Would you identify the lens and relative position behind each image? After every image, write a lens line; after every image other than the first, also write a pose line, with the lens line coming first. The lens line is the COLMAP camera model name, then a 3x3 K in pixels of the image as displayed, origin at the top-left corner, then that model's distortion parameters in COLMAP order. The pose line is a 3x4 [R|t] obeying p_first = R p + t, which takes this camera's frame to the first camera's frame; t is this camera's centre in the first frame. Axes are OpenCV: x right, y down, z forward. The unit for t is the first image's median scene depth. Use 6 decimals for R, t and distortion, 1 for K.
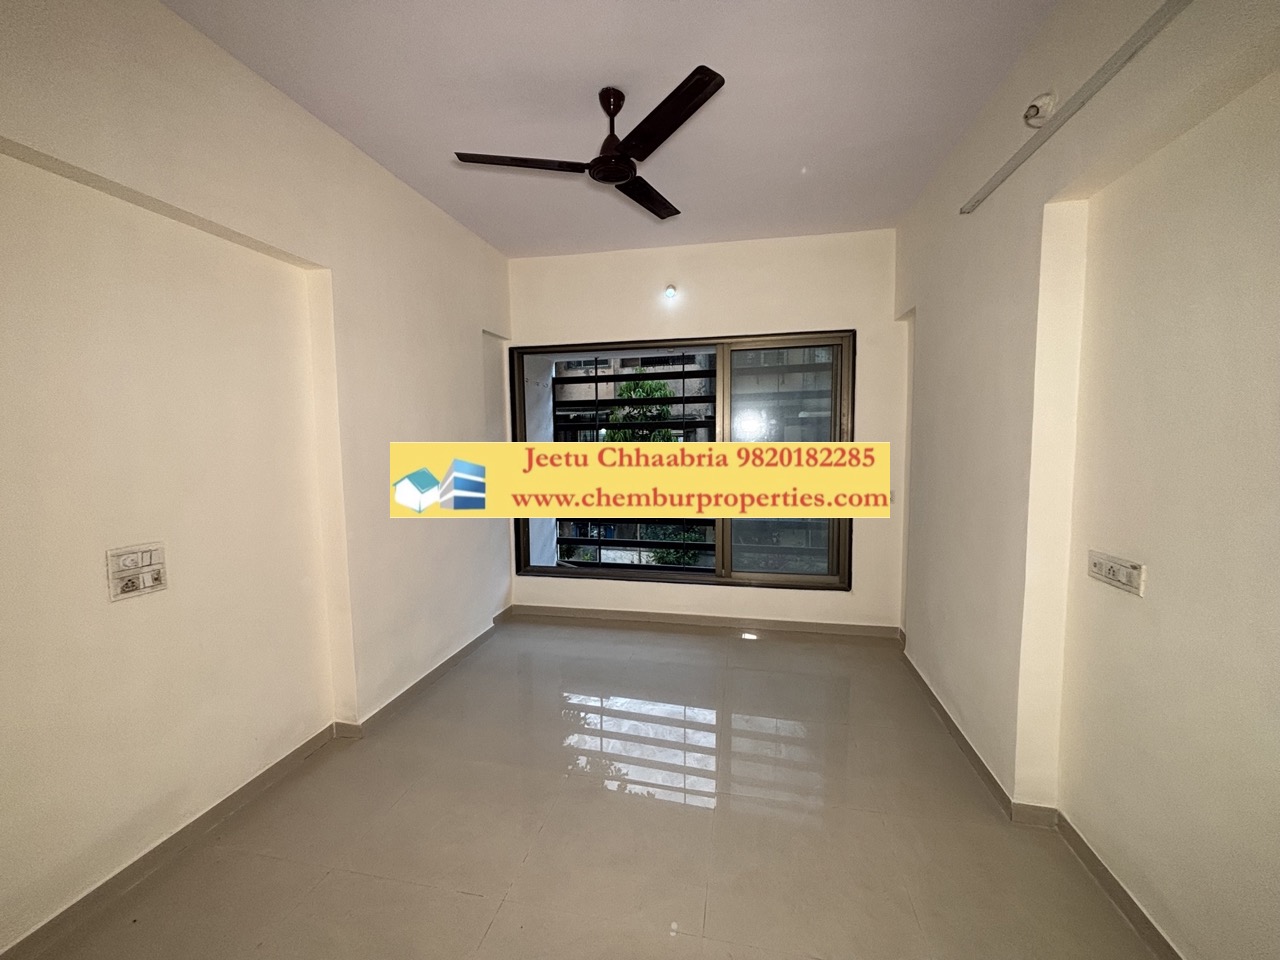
lens RADIAL K [[509.1, 0, 604.7], [0, 509.1, 471.1], [0, 0, 1]] dist [-0.000510, 0.000021]
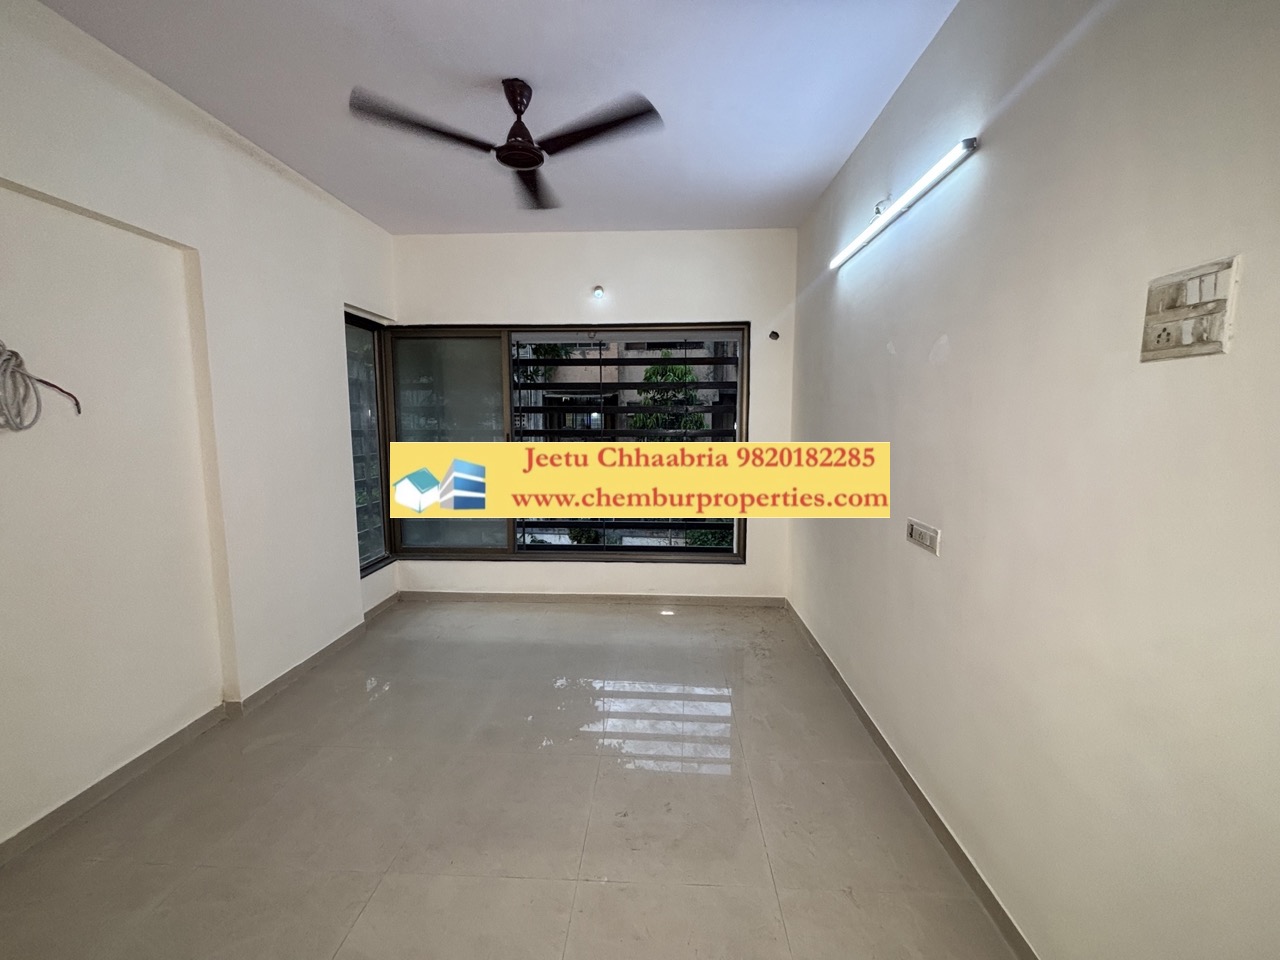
lens RADIAL K [[509.1, 0, 614.7], [0, 509.1, 477.4], [0, 0, 1]] dist [-0.000510, 0.000021]
pose [[0.979264, -0.012654, 0.202193, -0.193839], [0.004108, 0.999083, 0.042629, 0.000129], [-0.202546, -0.040915, 0.978418, 0.028300]]
